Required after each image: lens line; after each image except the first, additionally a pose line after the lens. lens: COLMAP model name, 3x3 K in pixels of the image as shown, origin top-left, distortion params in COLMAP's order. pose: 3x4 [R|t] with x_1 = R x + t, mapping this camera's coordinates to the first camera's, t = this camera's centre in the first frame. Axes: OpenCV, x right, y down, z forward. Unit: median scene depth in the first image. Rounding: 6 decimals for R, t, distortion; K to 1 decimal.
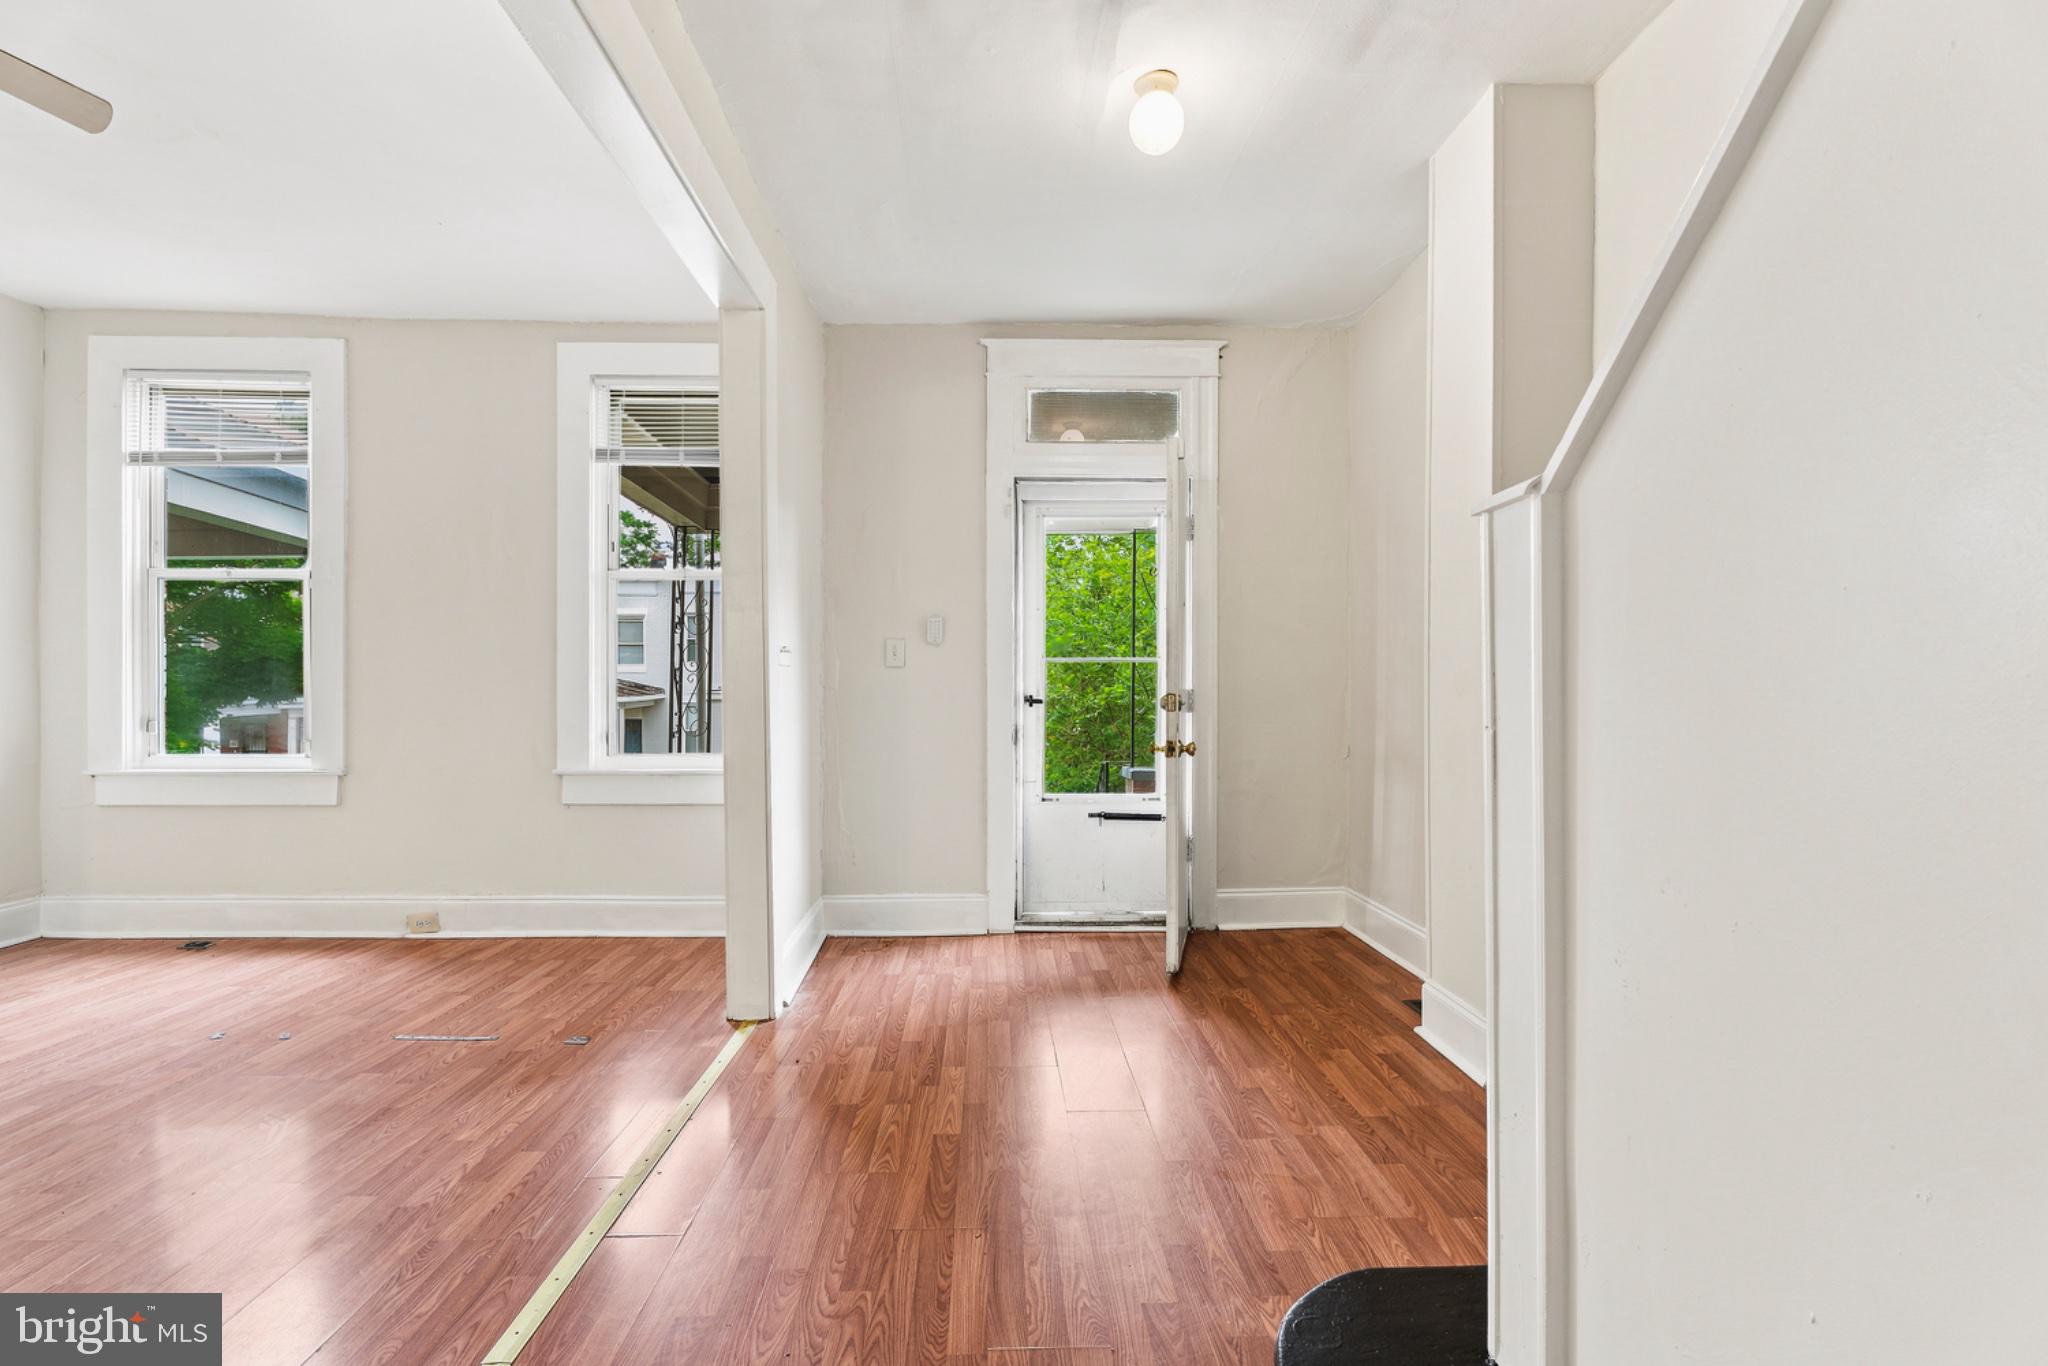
lens RADIAL K [[960.8, 0, 1024.0], [0, 960.8, 683.0], [0, 0, 1]] dist [-0.005987, -0.001009]
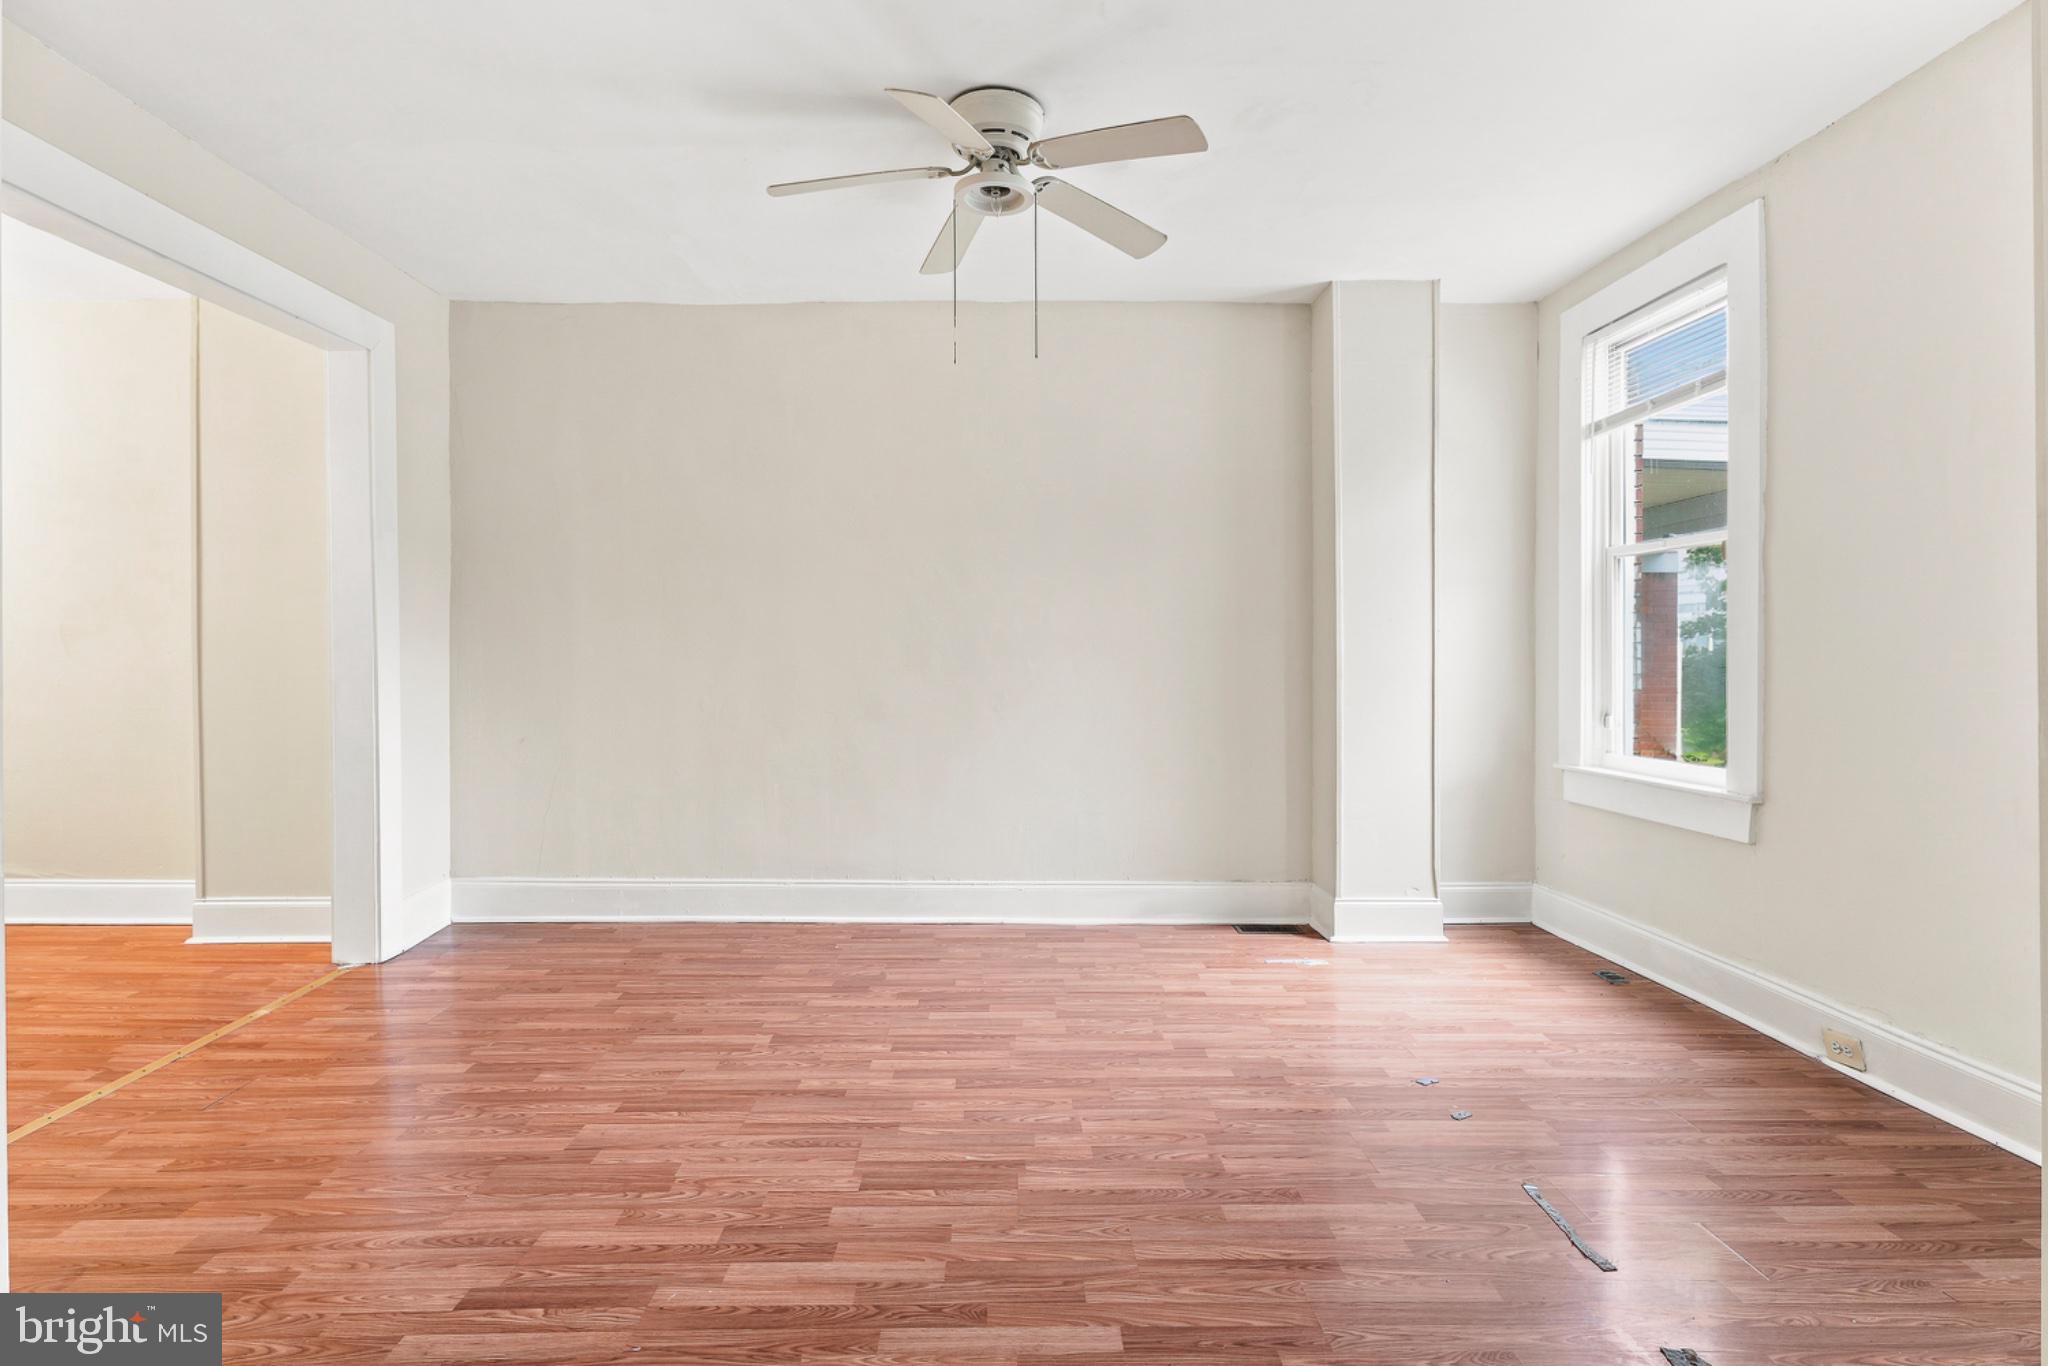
lens RADIAL K [[1037.3, 0, 1006.0], [0, 1037.3, 676.1], [0, 0, 1]] dist [-0.002890, -0.000199]
pose [[-0.022852, 0.012632, -0.999659, 0.094336], [0.007531, 0.999894, 0.012463, -0.016599], [0.999710, -0.007244, -0.022945, 0.513237]]
